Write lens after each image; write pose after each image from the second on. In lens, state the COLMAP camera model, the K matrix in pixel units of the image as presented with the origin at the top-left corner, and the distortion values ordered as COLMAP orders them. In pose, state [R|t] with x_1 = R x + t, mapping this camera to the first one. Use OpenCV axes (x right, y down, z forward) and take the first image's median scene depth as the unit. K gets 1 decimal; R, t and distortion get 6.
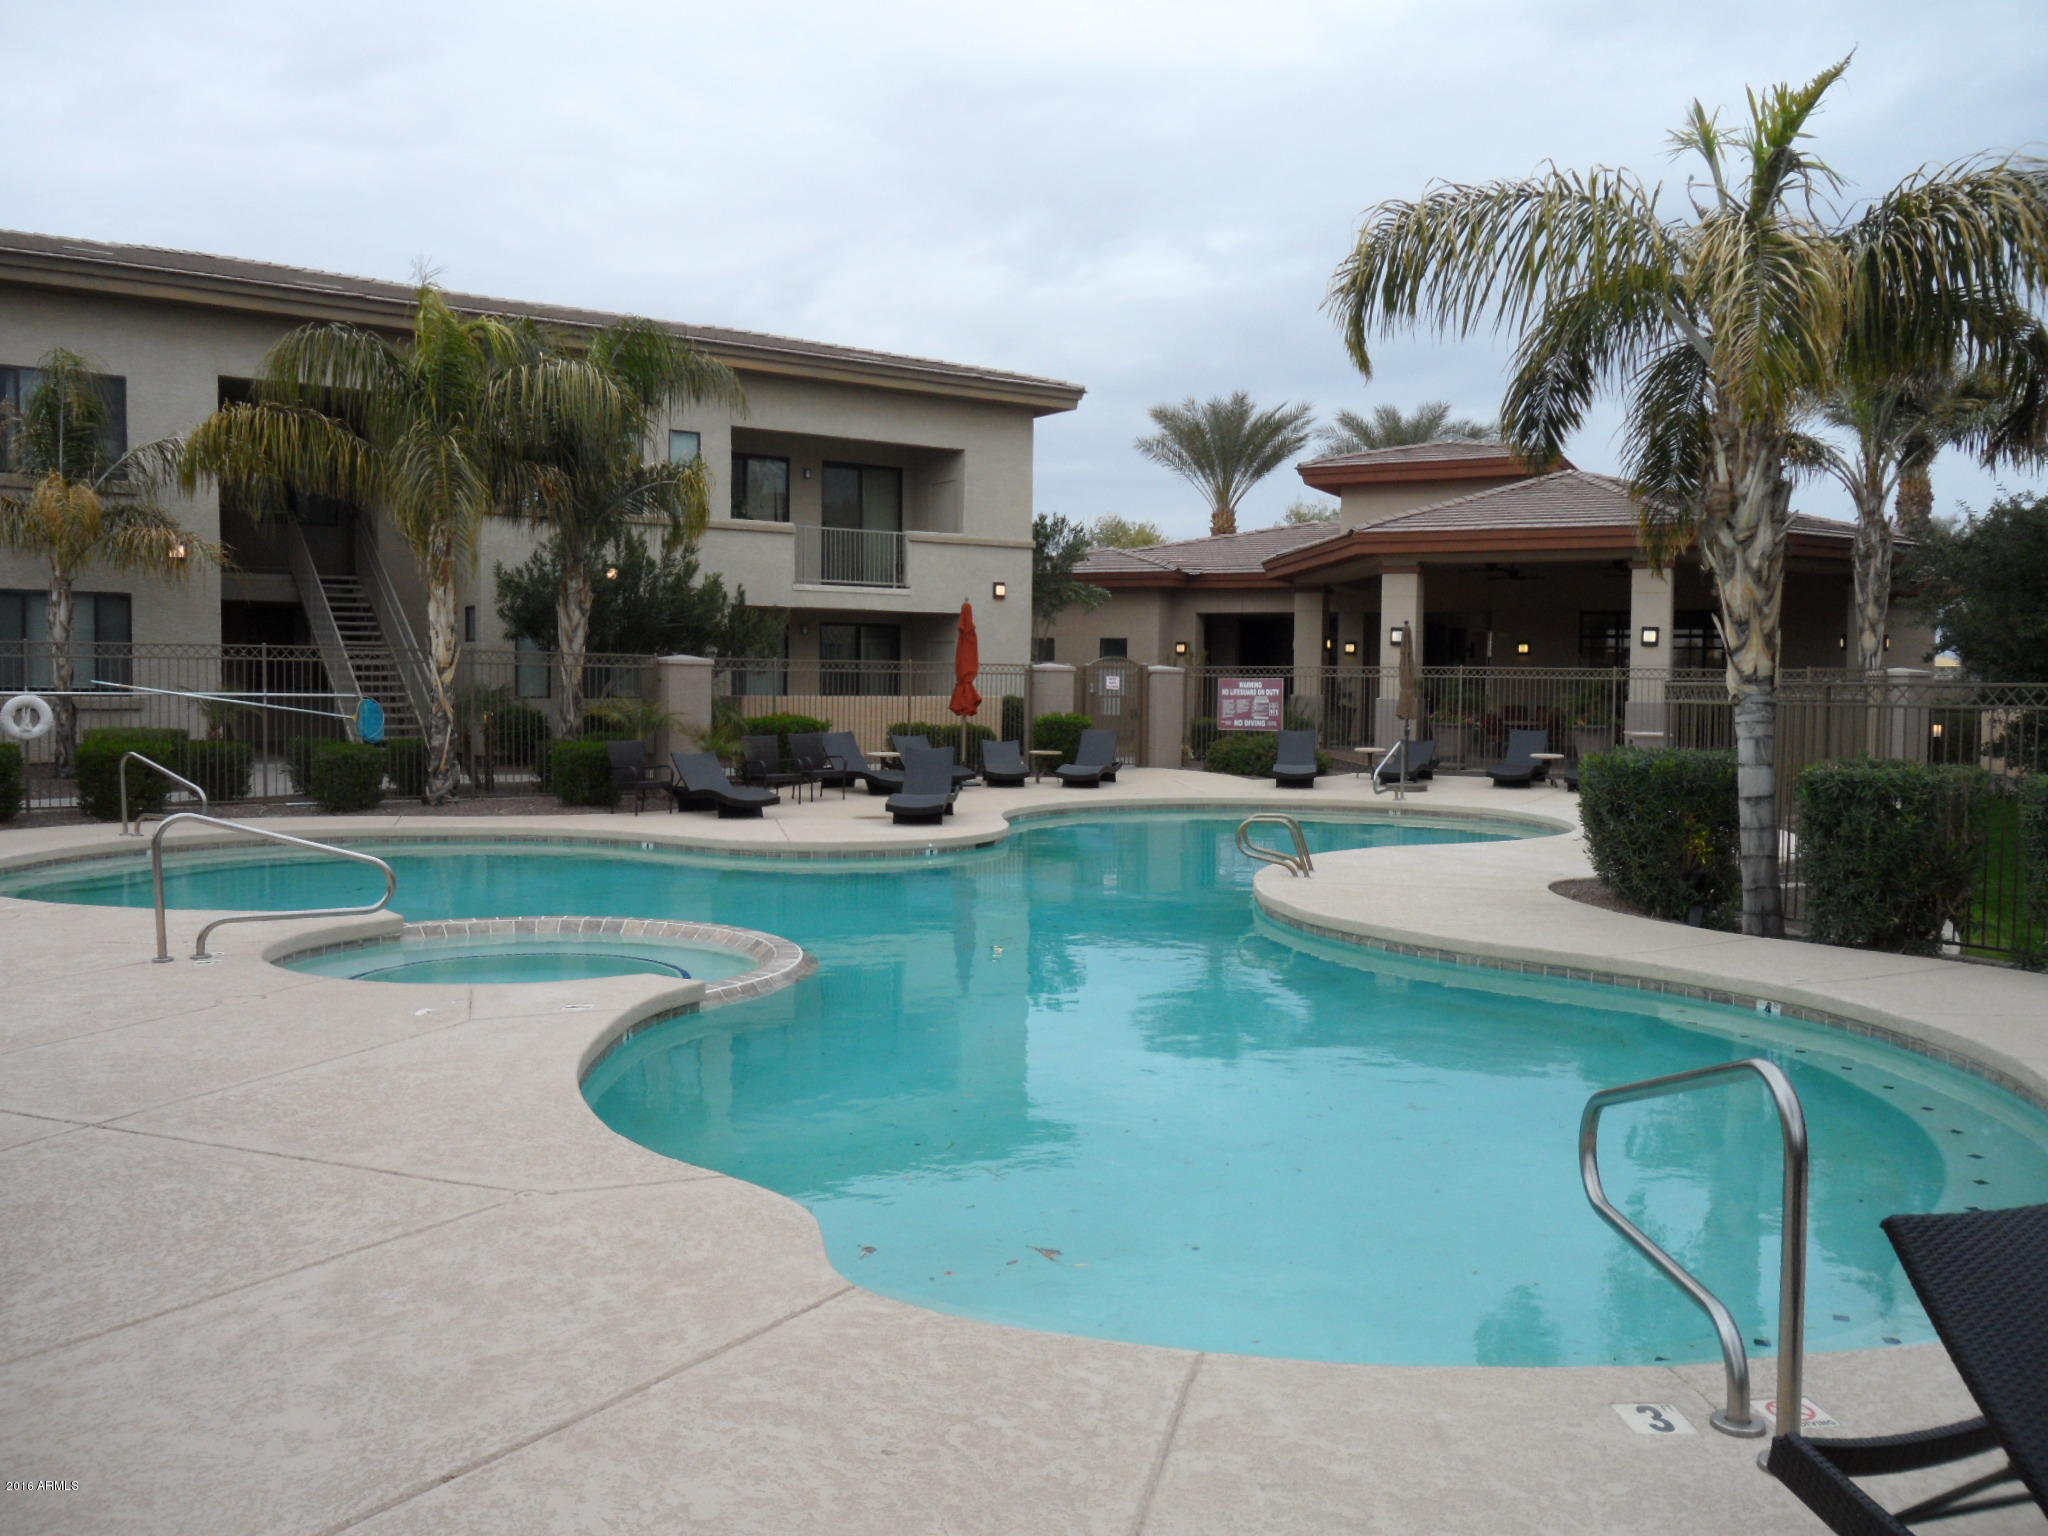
lens RADIAL K [[1714.1, 0, 1024.0], [0, 1714.1, 768.0], [0, 0, 1]] dist [-0.004104, 0.048167]
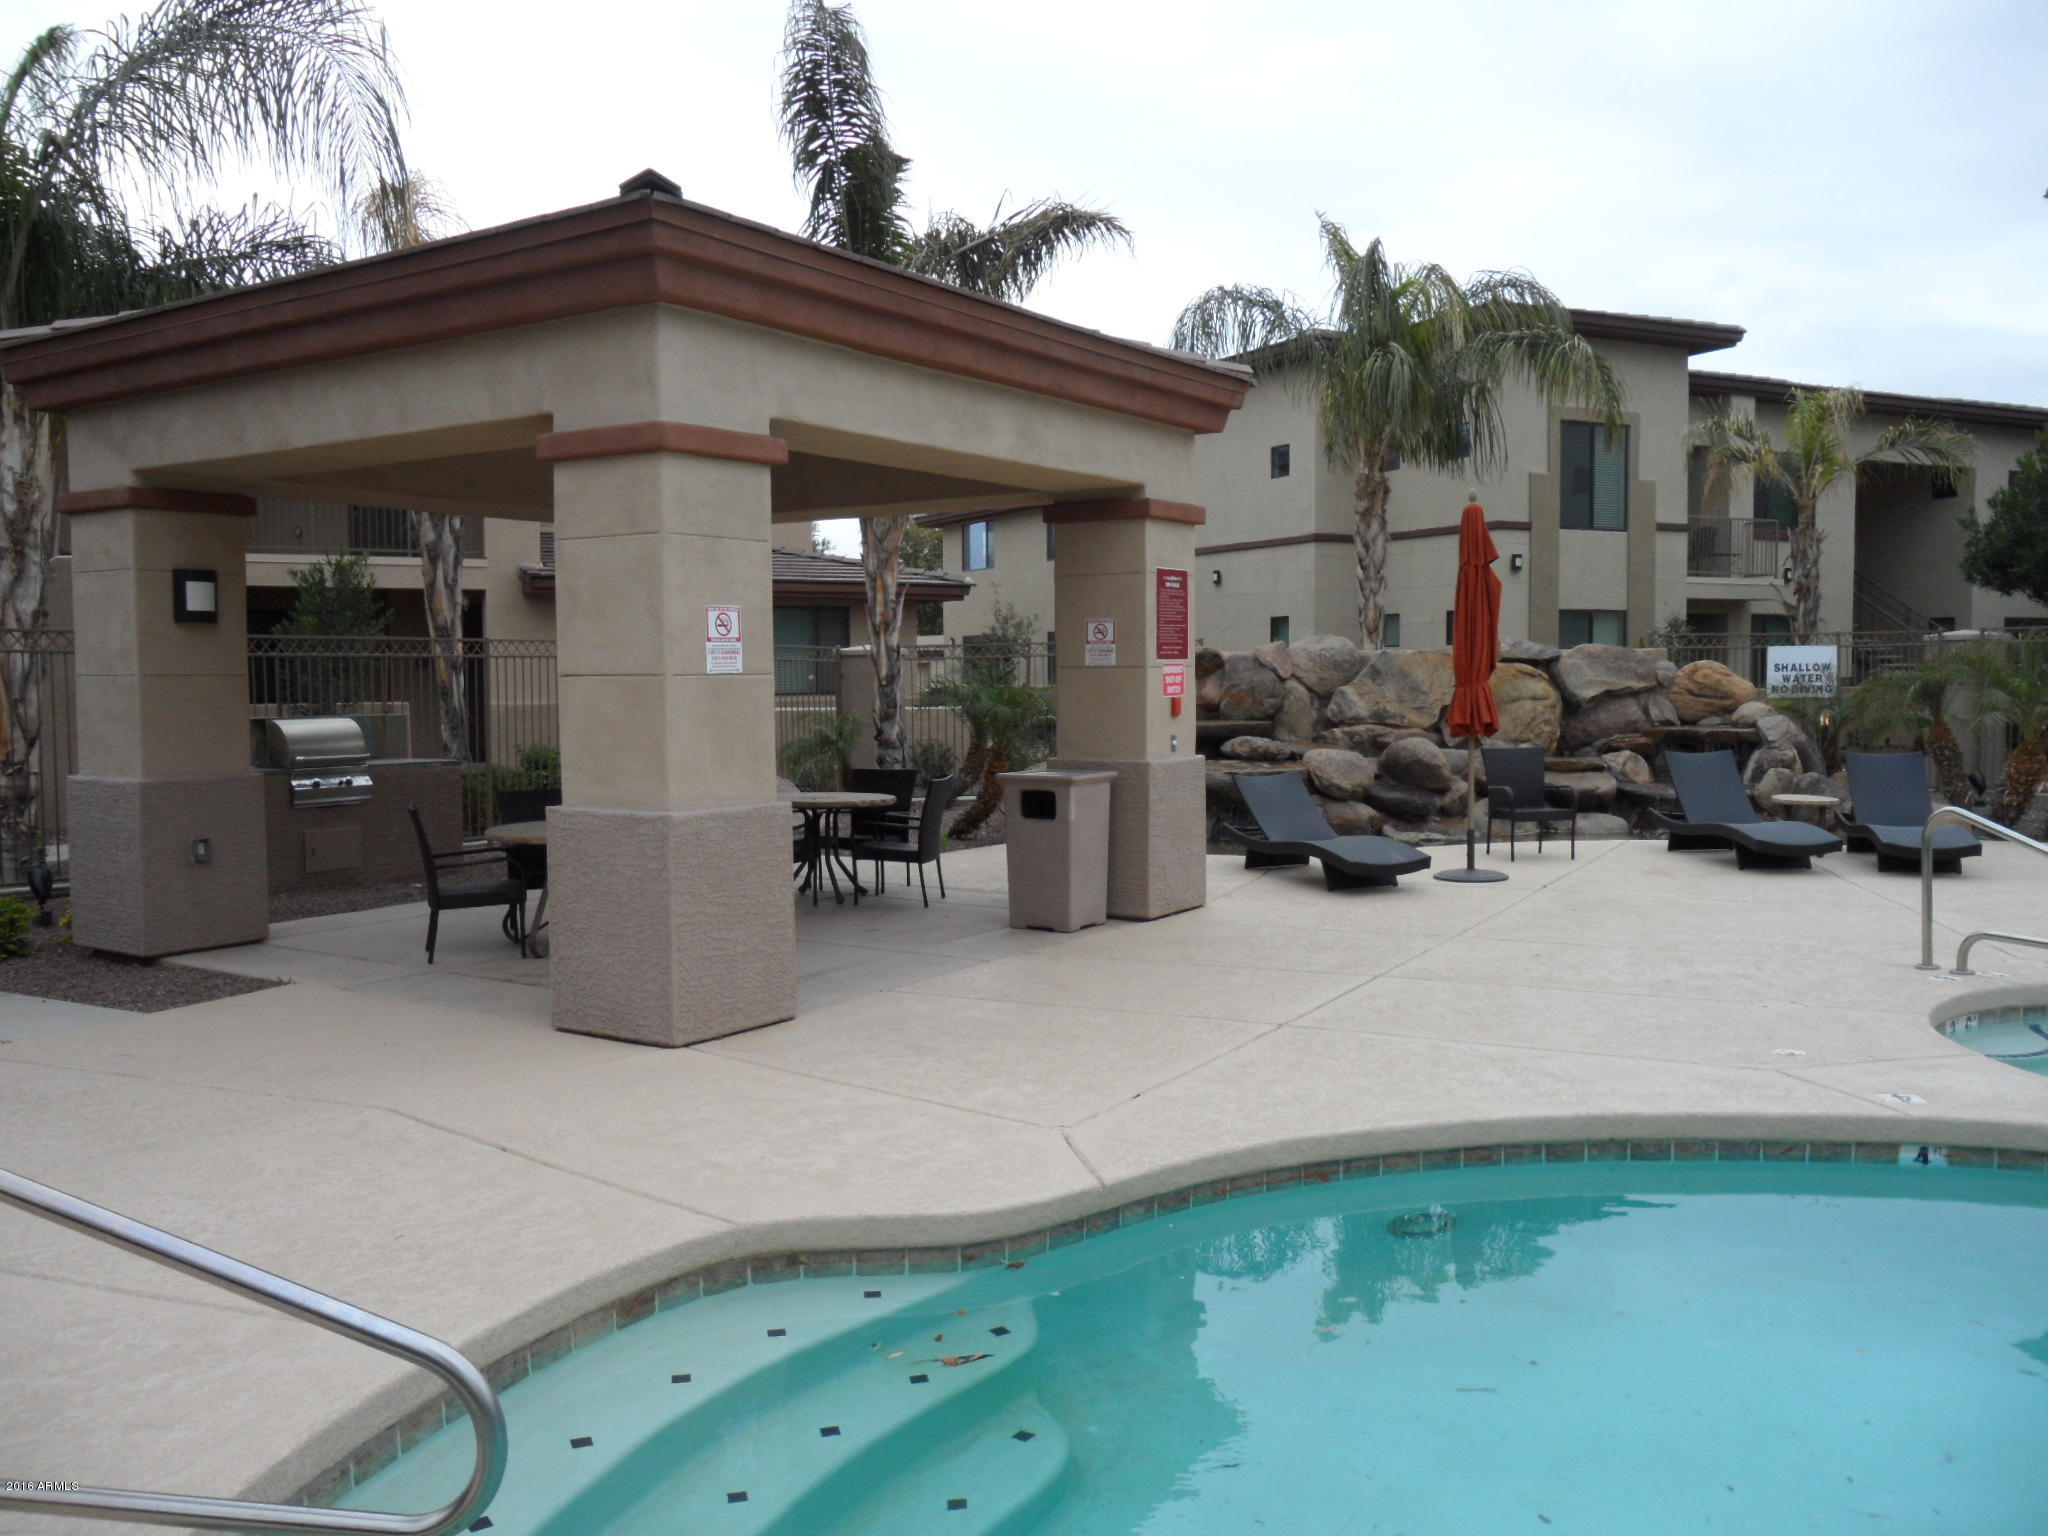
lens RADIAL K [[1714.1, 0, 1024.0], [0, 1714.1, 768.0], [0, 0, 1]] dist [-0.004104, 0.048167]
pose [[-0.175509, 0.040258, -0.983654, 0.924411], [-0.036458, 0.998212, 0.047359, -0.034736], [0.983803, 0.044174, -0.173727, 1.388451]]
